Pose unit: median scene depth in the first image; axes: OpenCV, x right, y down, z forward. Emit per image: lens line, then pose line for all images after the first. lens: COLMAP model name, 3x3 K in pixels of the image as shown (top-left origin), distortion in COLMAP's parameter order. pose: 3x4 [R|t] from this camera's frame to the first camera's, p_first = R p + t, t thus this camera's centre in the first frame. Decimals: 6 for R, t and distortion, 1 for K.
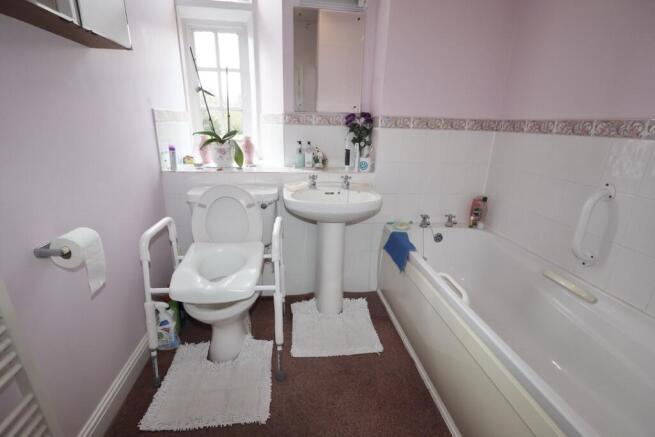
lens RADIAL K [[302.3, 0, 327.5], [0, 302.3, 218.5], [0, 0, 1]] dist [-0.004410, -0.000104]
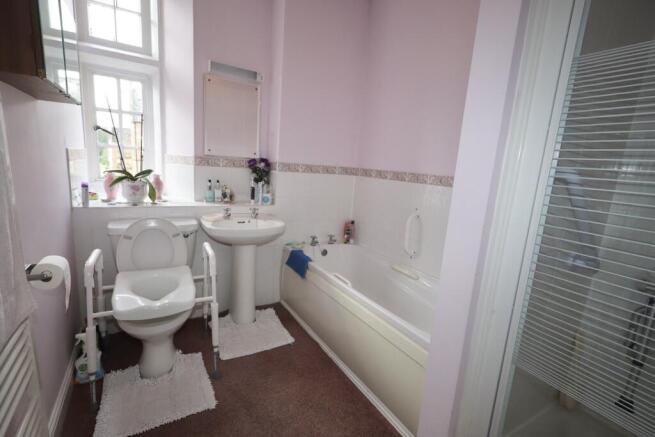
lens RADIAL K [[302.3, 0, 327.5], [0, 302.3, 218.5], [0, 0, 1]] dist [-0.004410, -0.000104]
pose [[0.913363, -0.035489, 0.405596, -0.161981], [0.079421, 0.992587, -0.091999, 0.039784], [-0.399325, 0.116242, 0.909411, -0.244552]]
